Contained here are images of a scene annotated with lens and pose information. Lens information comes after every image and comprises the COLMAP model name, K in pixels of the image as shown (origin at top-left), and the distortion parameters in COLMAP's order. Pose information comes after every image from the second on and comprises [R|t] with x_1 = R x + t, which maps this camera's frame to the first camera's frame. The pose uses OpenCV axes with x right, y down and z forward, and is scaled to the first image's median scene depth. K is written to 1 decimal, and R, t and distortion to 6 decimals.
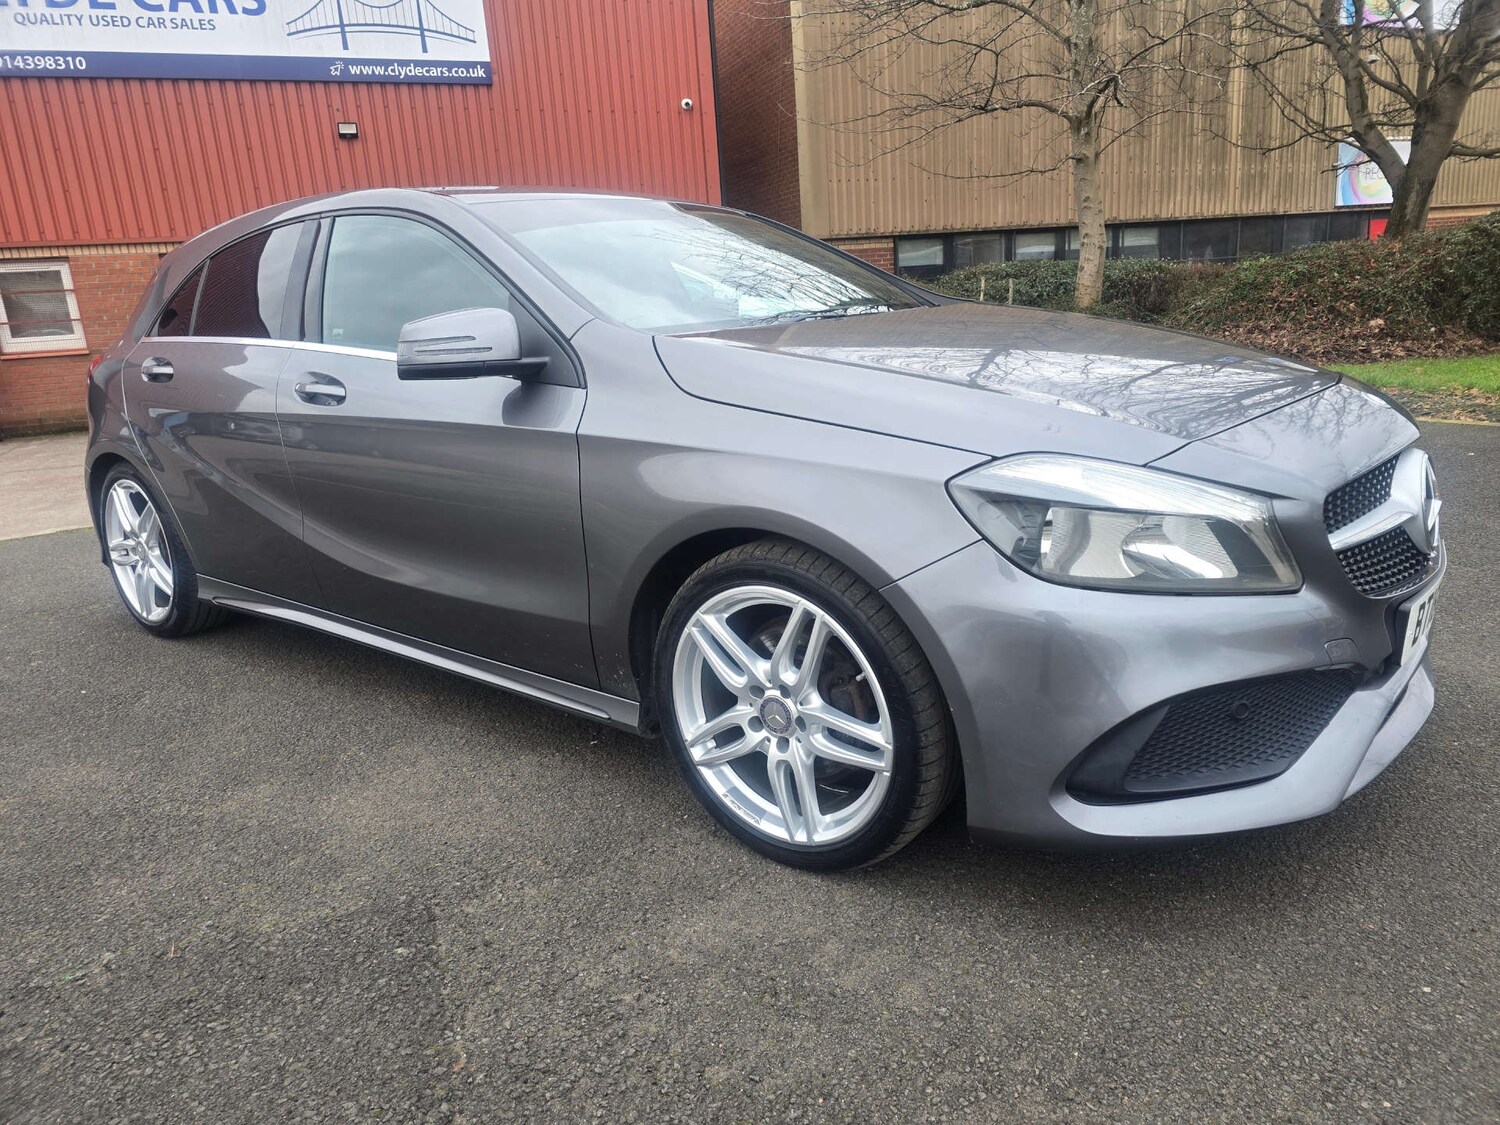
lens RADIAL K [[995.3, 0, 762.1], [0, 995.3, 559.5], [0, 0, 1]] dist [0.064571, -0.052614]
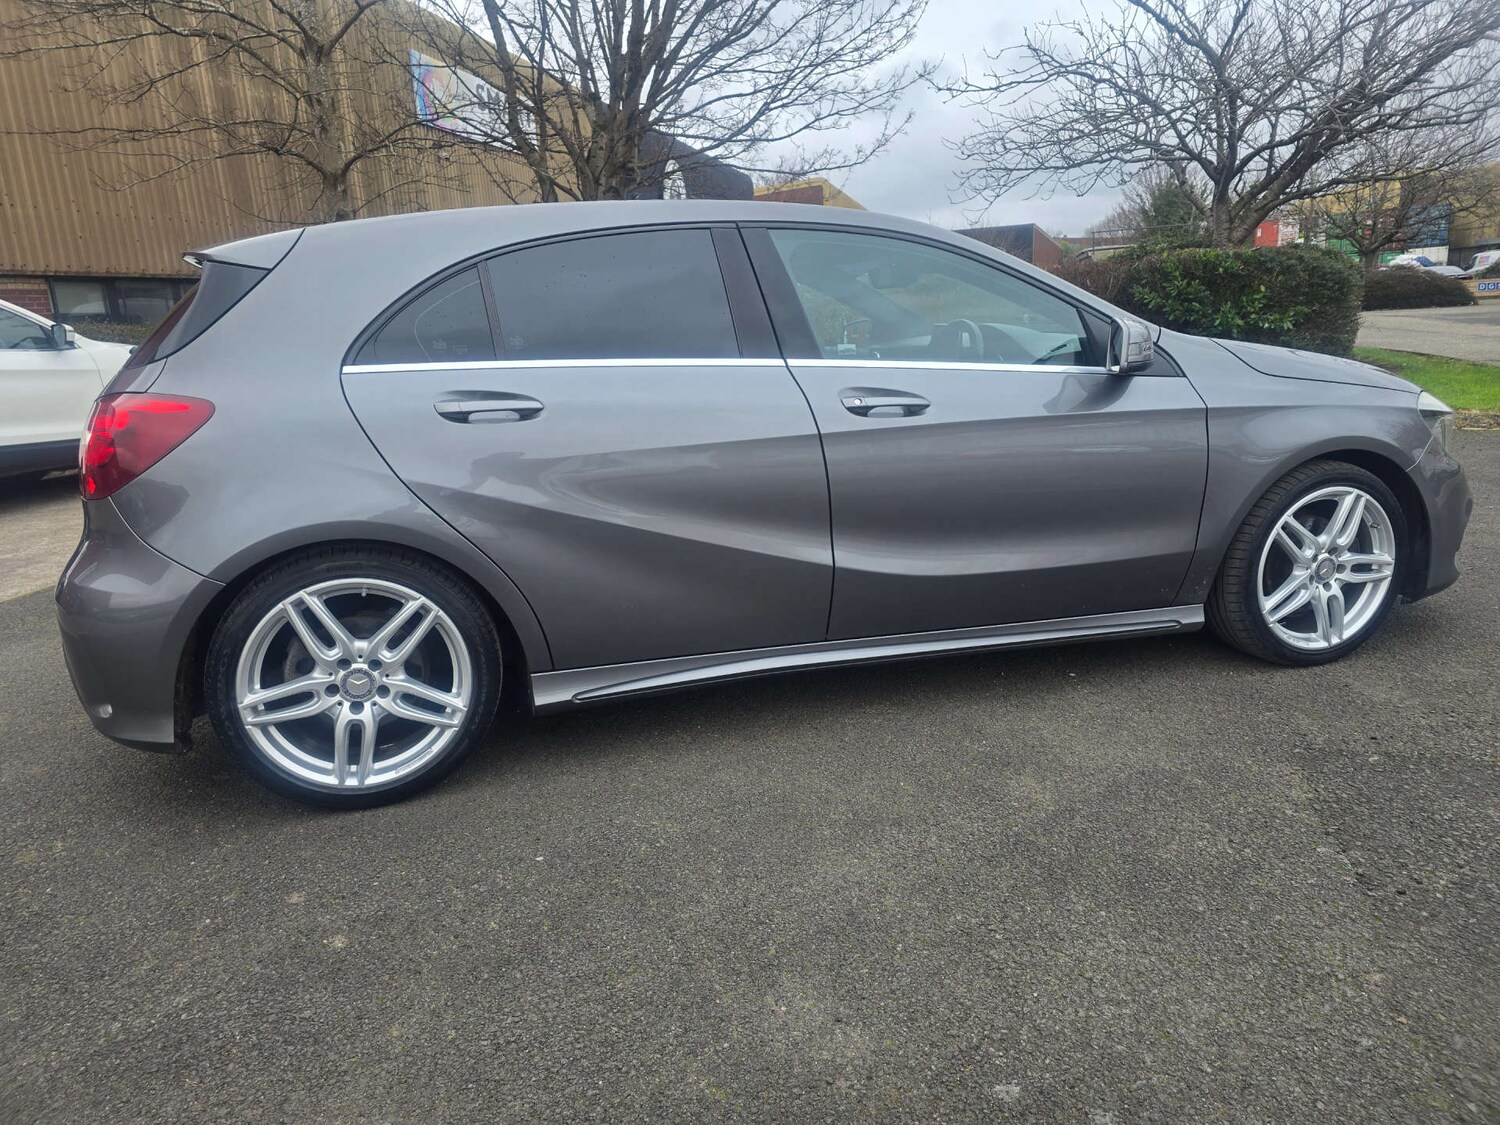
lens RADIAL K [[996.4, 0, 750.0], [0, 996.4, 562.5], [0, 0, 1]] dist [0.060941, -0.048007]
pose [[0.596589, -0.161121, 0.786207, -1.318718], [0.206926, 0.977399, 0.043284, -0.084563], [-0.775412, 0.136864, 0.616445, 0.516408]]
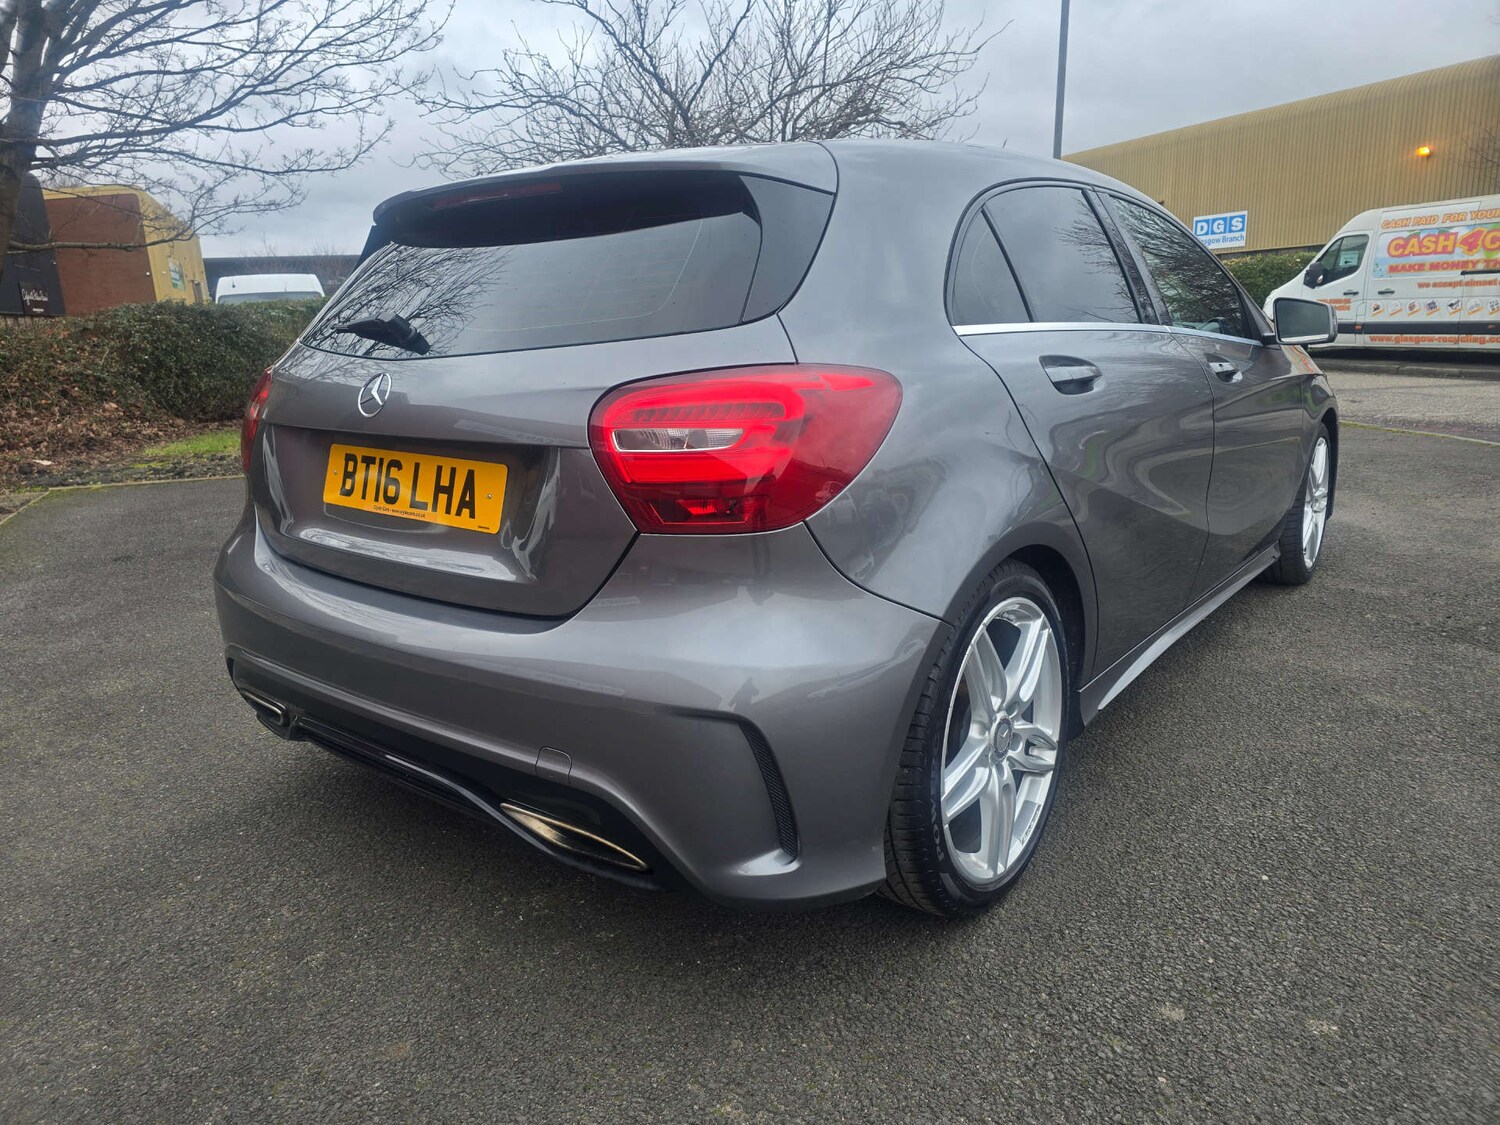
lens RADIAL K [[1006.0, 0, 750.0], [0, 1006.0, 562.5], [0, 0, 1]] dist [0.062682, -0.048238]
pose [[0.012241, -0.175030, 0.984487, -1.504853], [0.286050, 0.944027, 0.164280, -0.291068], [-0.958137, 0.279601, 0.061623, 1.455311]]
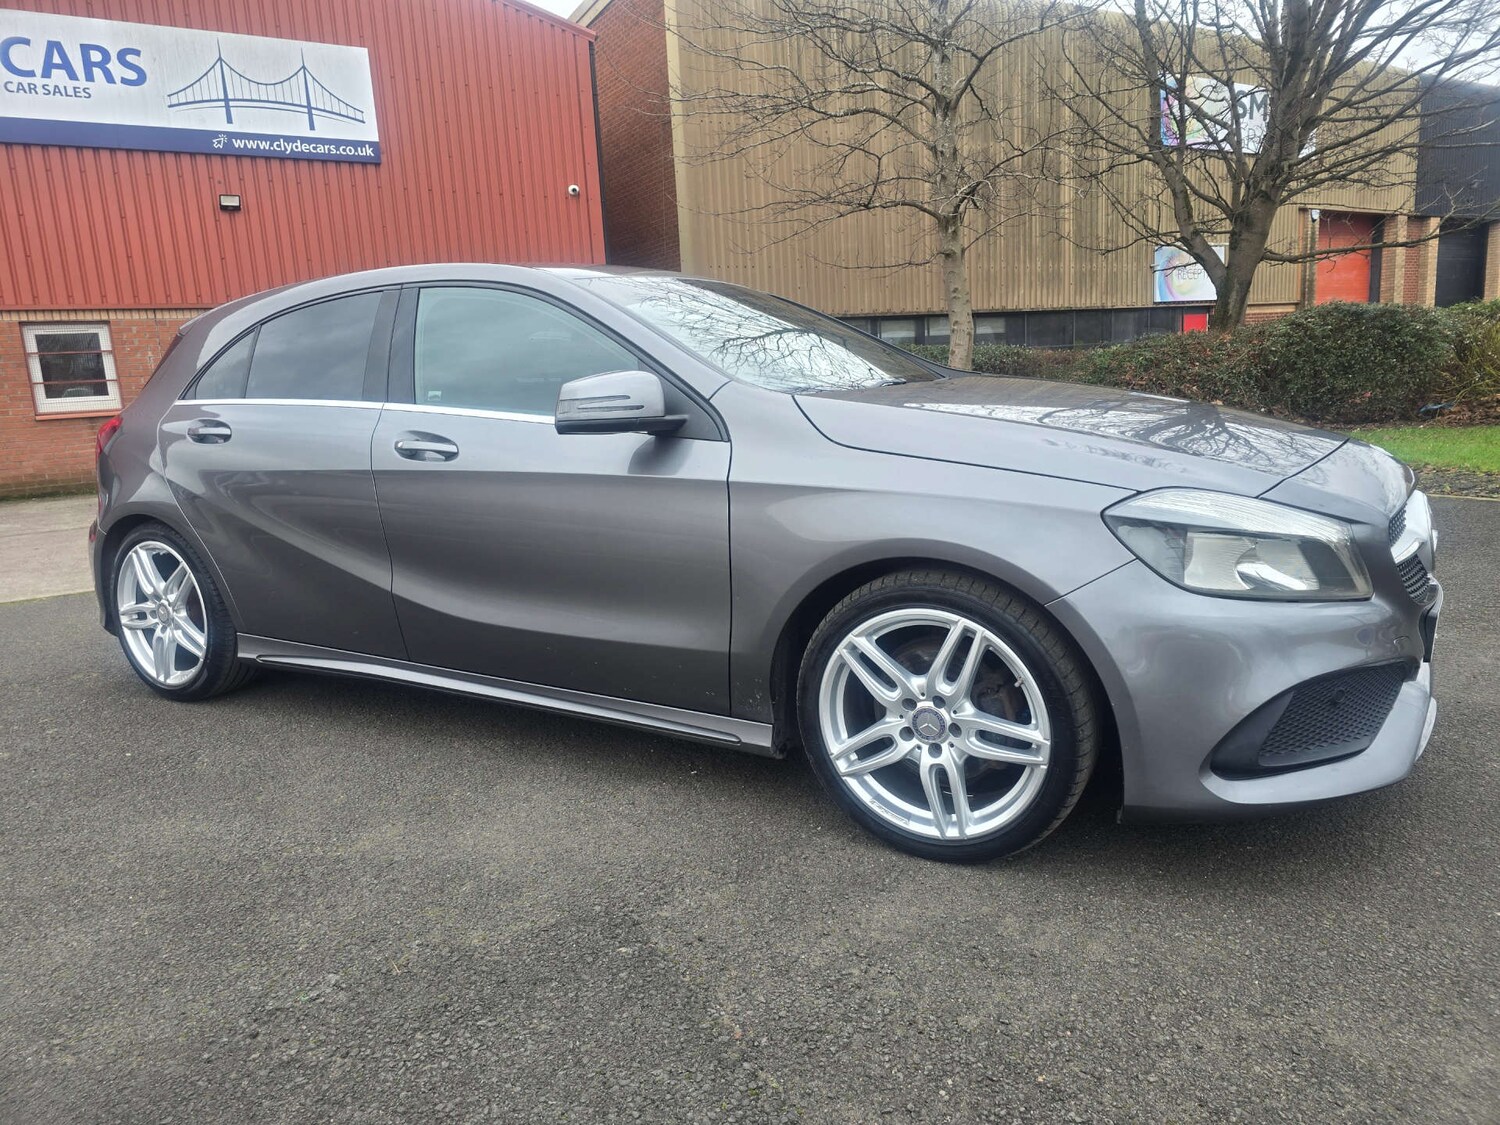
lens RADIAL K [[996.4, 0, 750.0], [0, 996.4, 562.5], [0, 0, 1]] dist [0.060941, -0.048007]
pose [[0.989994, -0.014435, 0.140369, -0.249475], [0.024684, 0.997132, -0.071549, 0.035945], [-0.138934, 0.074298, 0.987511, -0.078359]]
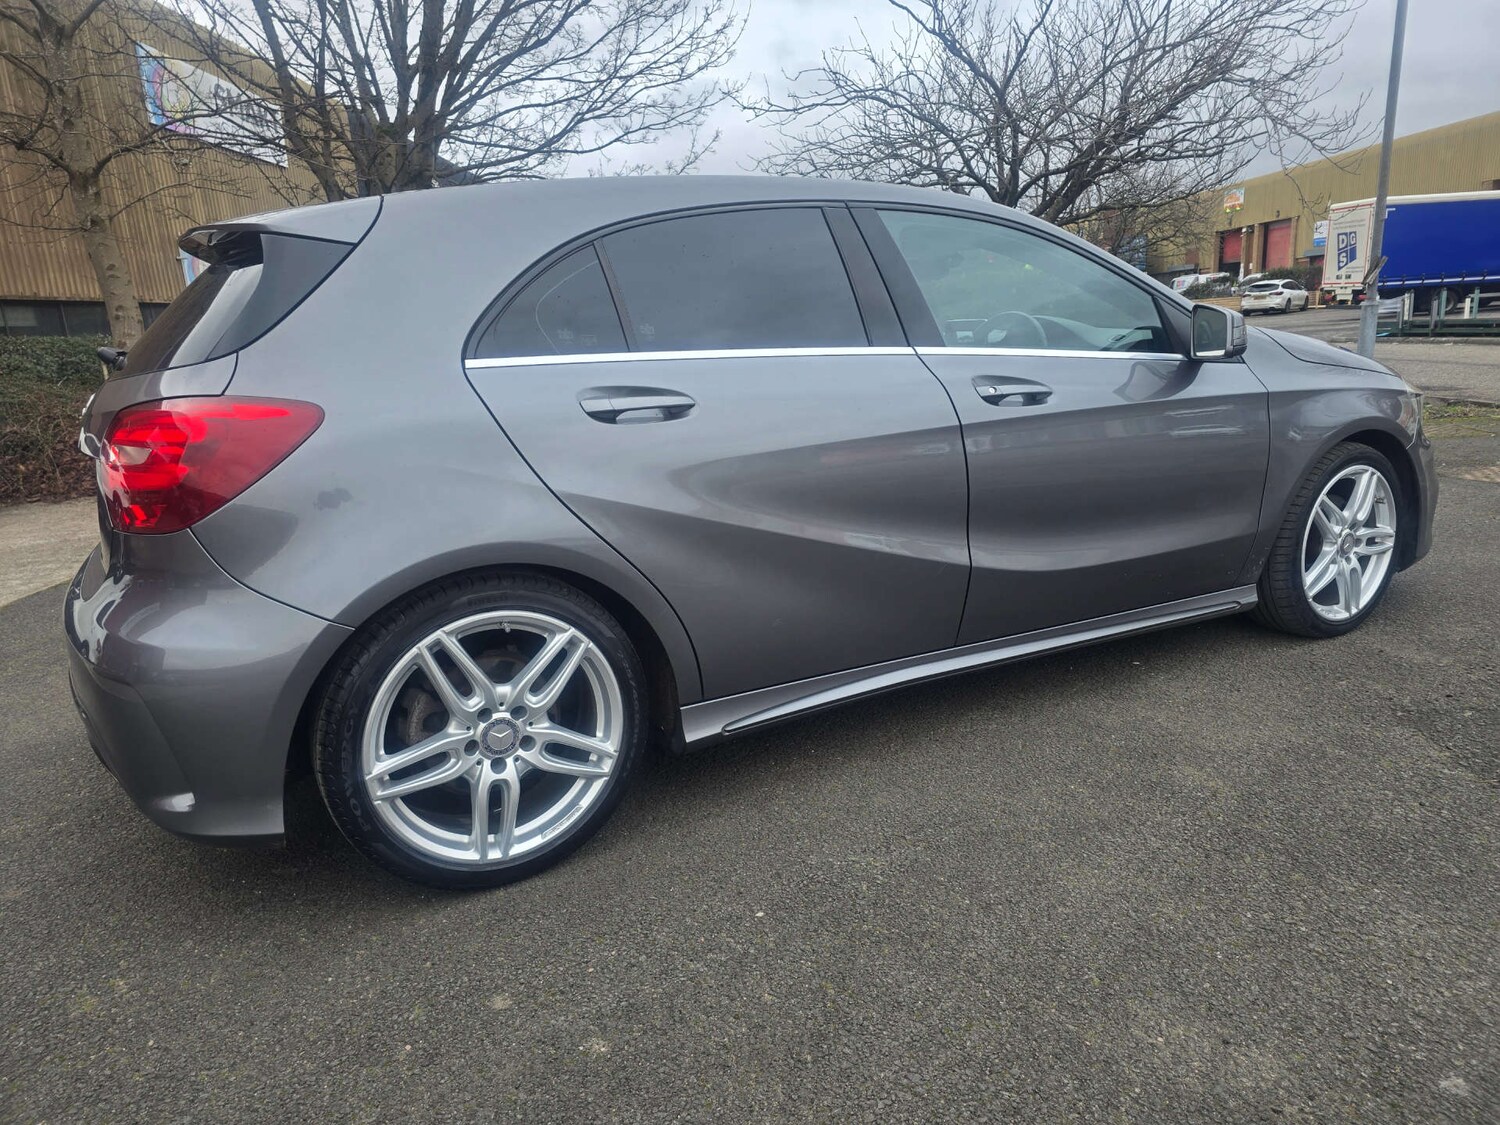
lens RADIAL K [[1001.6, 0, 750.6], [0, 1001.6, 576.5], [0, 0, 1]] dist [0.061764, -0.048319]
pose [[0.394432, -0.184833, 0.900144, -1.424309], [0.256453, 0.962784, 0.085321, -0.145049], [-0.882414, 0.197192, 0.427154, 0.846820]]
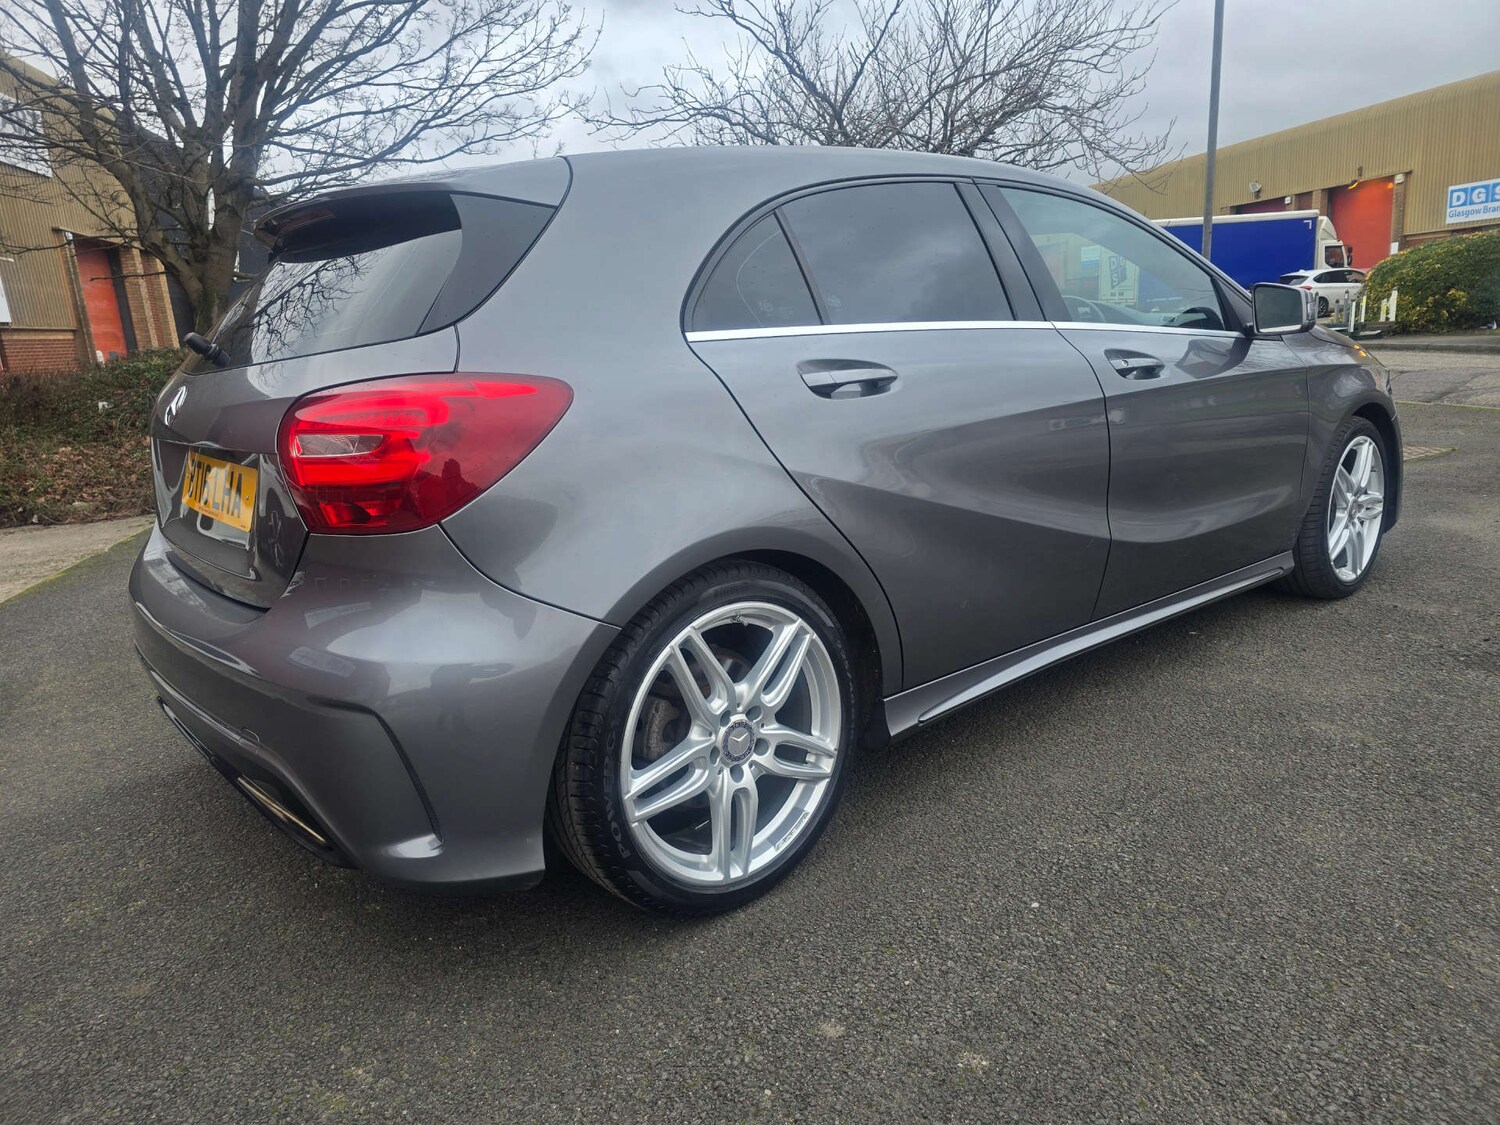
lens RADIAL K [[1006.0, 0, 750.0], [0, 1006.0, 562.5], [0, 0, 1]] dist [0.062682, -0.048238]
pose [[0.212736, -0.172319, 0.961795, -1.483657], [0.296107, 0.949409, 0.104605, -0.200101], [-0.931163, 0.262541, 0.252998, 1.147768]]
